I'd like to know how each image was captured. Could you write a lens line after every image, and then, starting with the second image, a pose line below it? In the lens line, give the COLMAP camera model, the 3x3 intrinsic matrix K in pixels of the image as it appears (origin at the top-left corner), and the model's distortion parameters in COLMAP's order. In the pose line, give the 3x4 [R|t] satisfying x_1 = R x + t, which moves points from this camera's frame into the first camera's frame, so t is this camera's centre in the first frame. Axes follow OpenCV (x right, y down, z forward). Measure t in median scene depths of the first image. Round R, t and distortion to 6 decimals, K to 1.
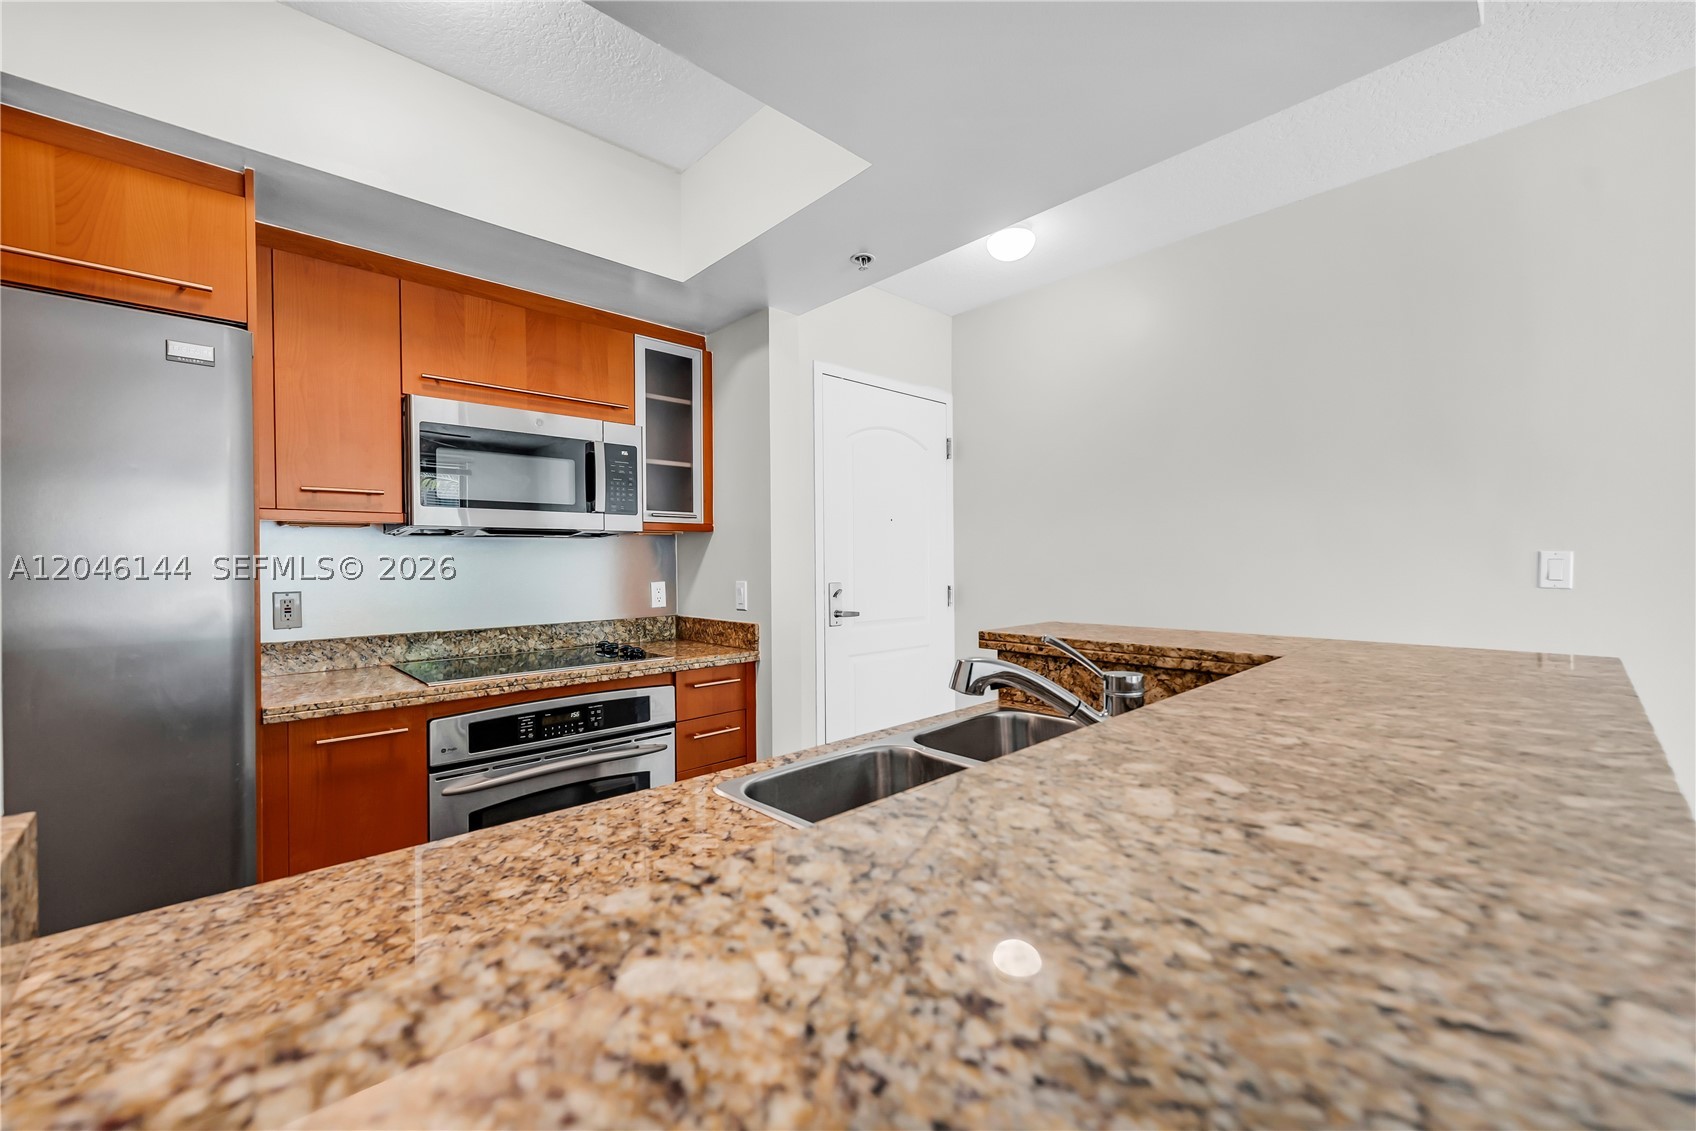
lens RADIAL K [[685.9, 0, 841.0], [0, 685.9, 565.7], [0, 0, 1]] dist [0.005139, -0.000632]
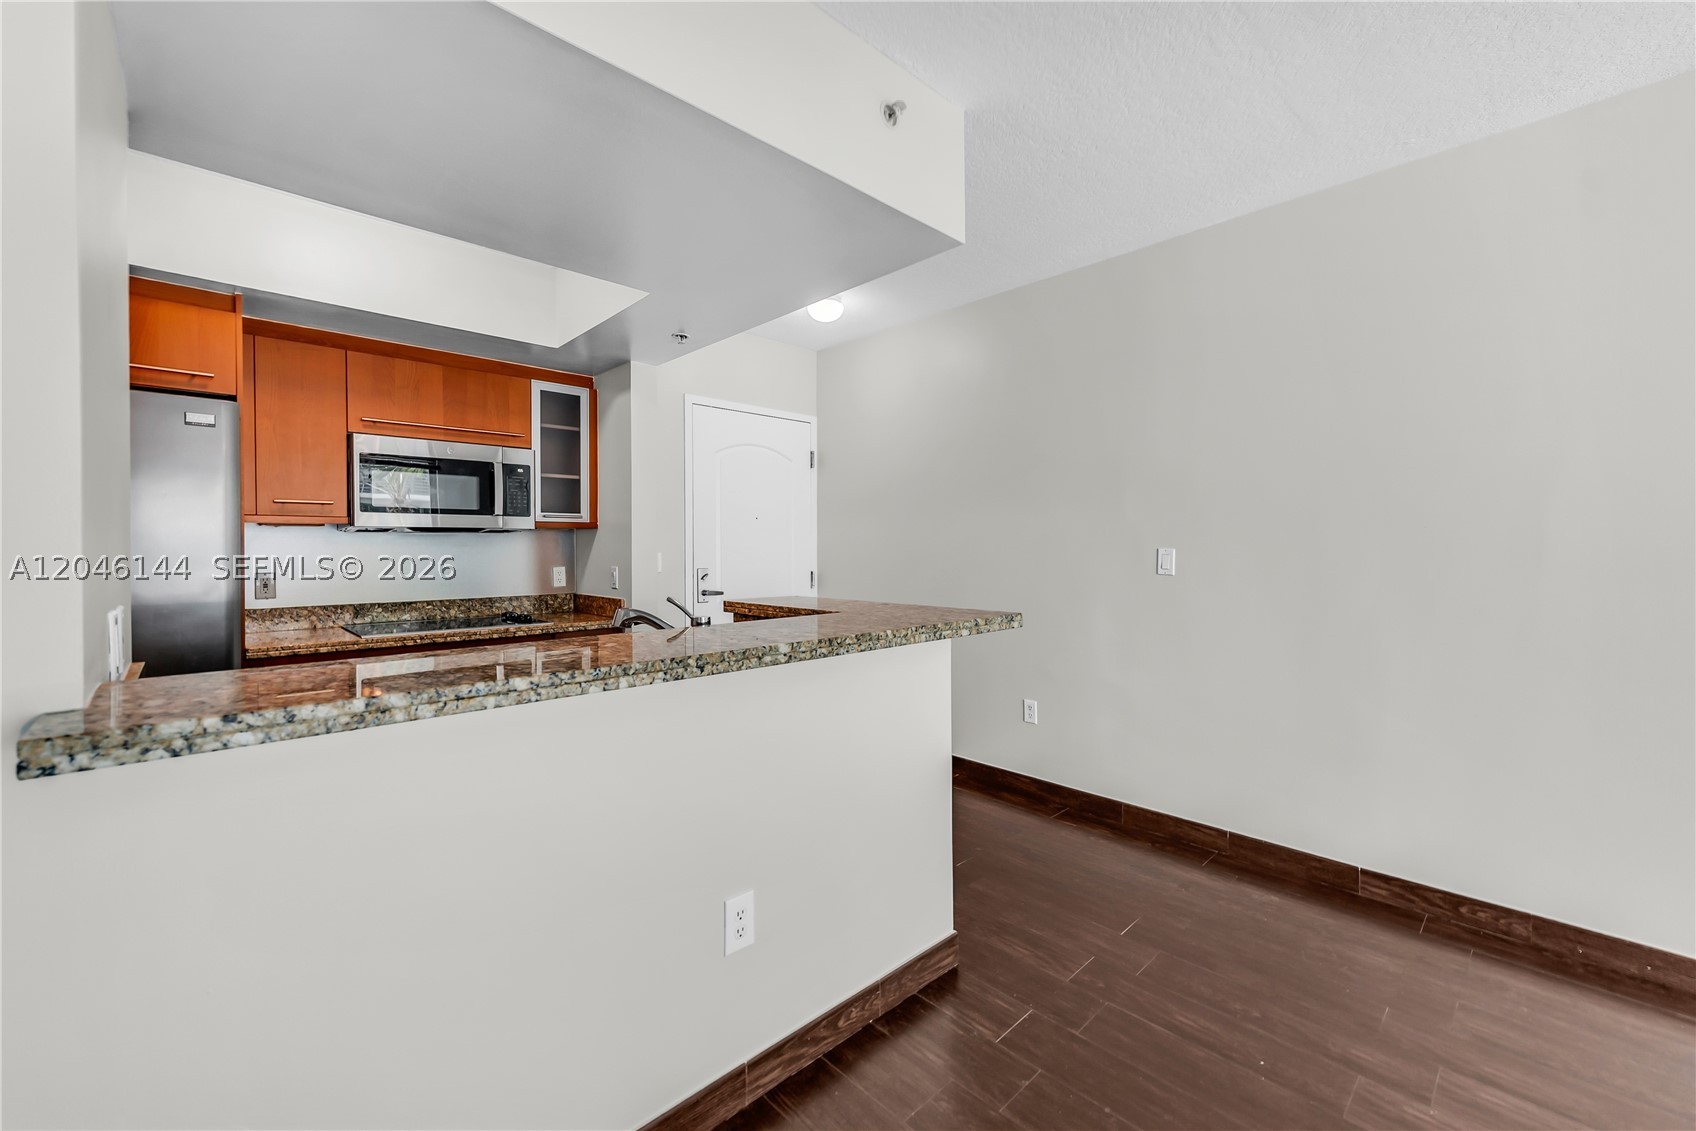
lens RADIAL K [[690.9, 0, 843.5], [0, 690.9, 553.2], [0, 0, 1]] dist [0.003384, -0.000272]
pose [[0.999968, 0.005443, 0.005911, 0.327031], [-0.005452, 0.999984, 0.001567, -0.009002], [-0.005903, -0.001600, 0.999981, -0.374182]]
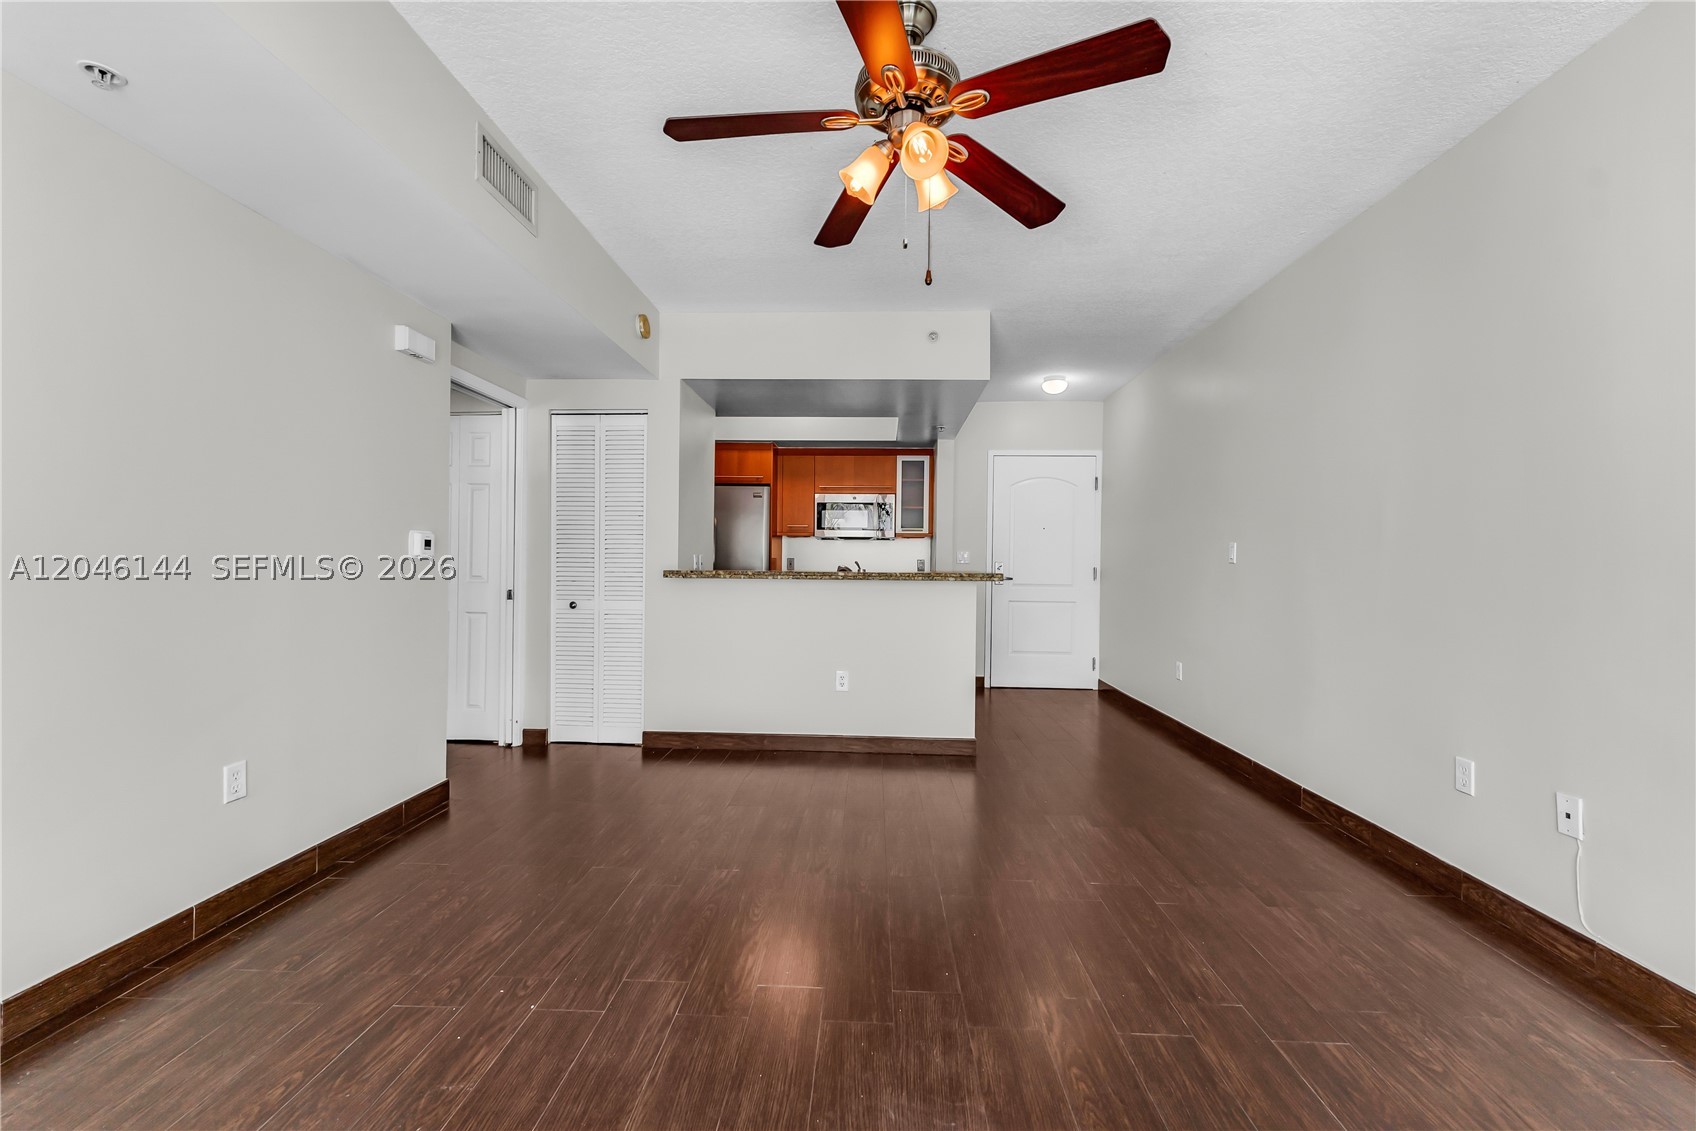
lens RADIAL K [[695.4, 0, 848.0], [0, 695.4, 565.5], [0, 0, 1]] dist [0.002381, -0.000015]
pose [[0.699615, 0.017630, -0.714303, 1.482305], [-0.021102, 0.999769, 0.004007, 0.048161], [0.714209, 0.012270, 0.699825, -0.926686]]
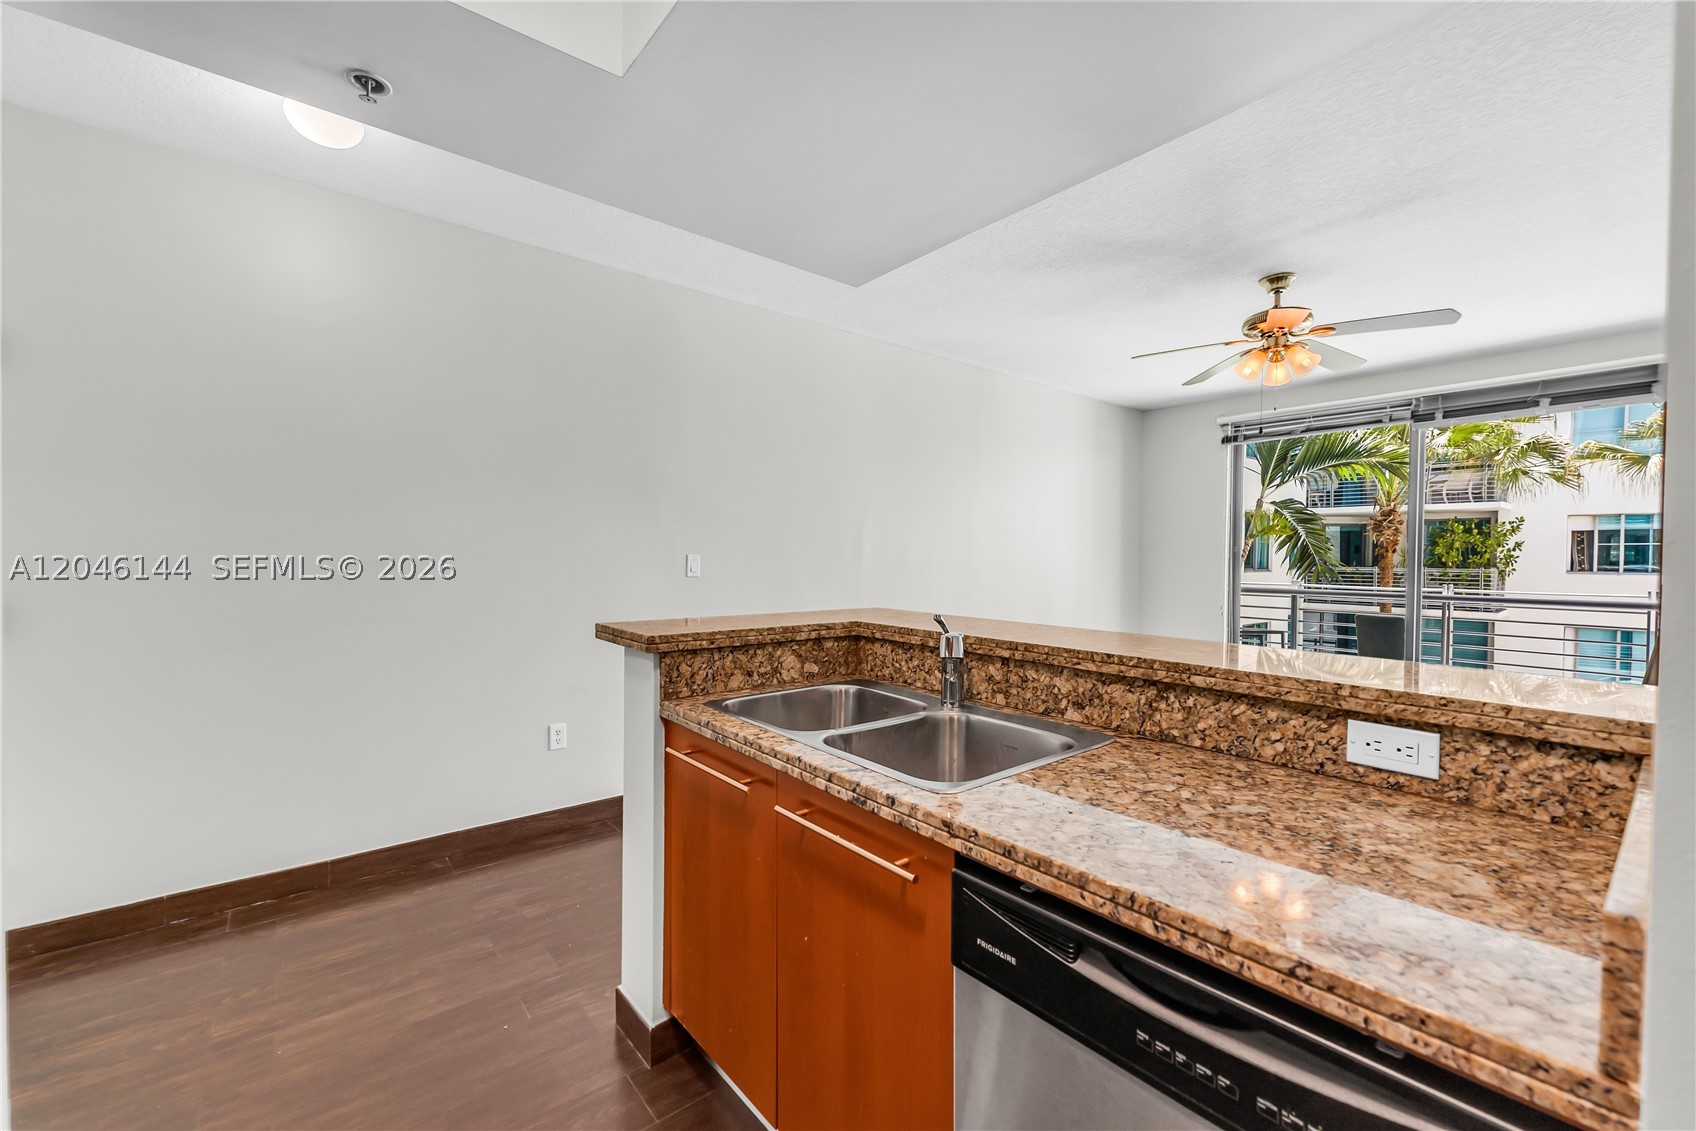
lens RADIAL K [[685.9, 0, 841.0], [0, 685.9, 565.7], [0, 0, 1]] dist [0.005139, -0.000632]
pose [[0.068252, -0.008743, 0.997630, -0.527701], [-0.002732, 0.999956, 0.008950, -0.008769], [-0.997664, -0.003337, 0.068225, 0.476558]]
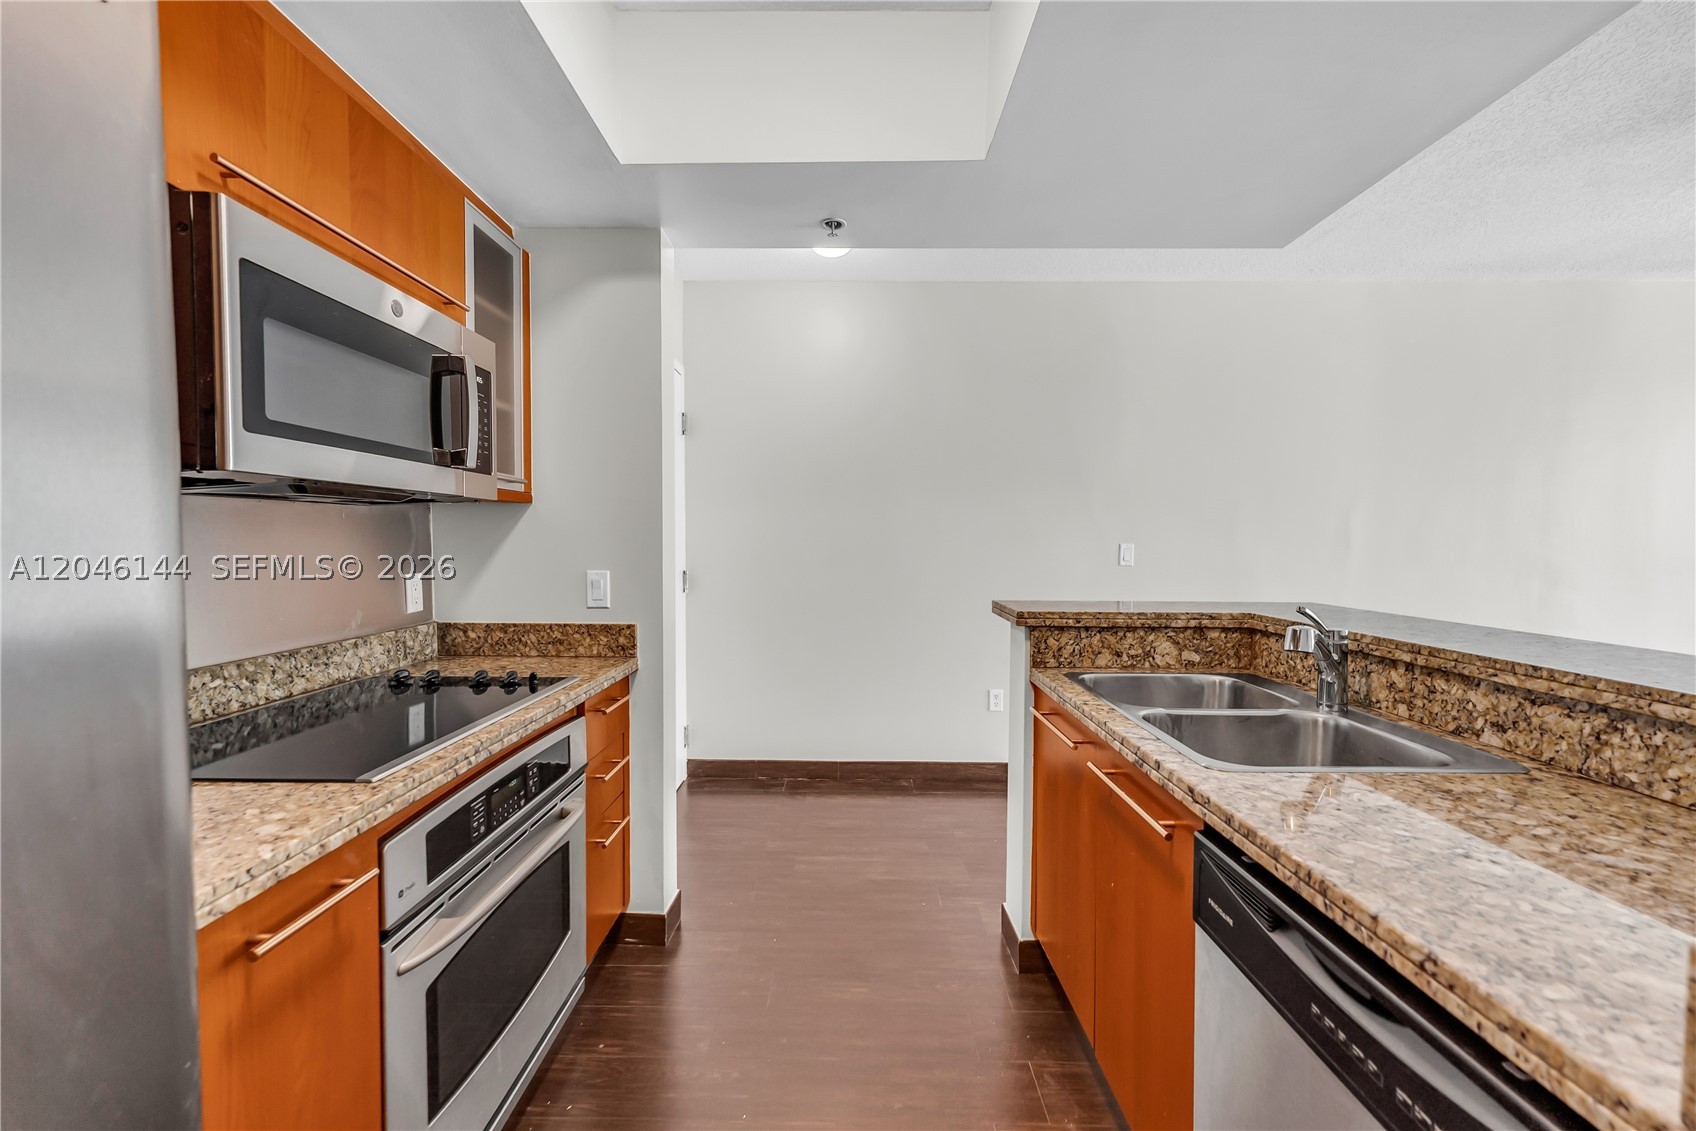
lens RADIAL K [[684.7, 0, 848.2], [0, 684.7, 567.8], [0, 0, 1]] dist [0.002016, -0.000331]
pose [[0.688123, -0.016470, 0.725407, -0.585571], [-0.006467, 0.999563, 0.028828, -0.005585], [-0.725565, -0.024528, 0.687716, 0.303658]]
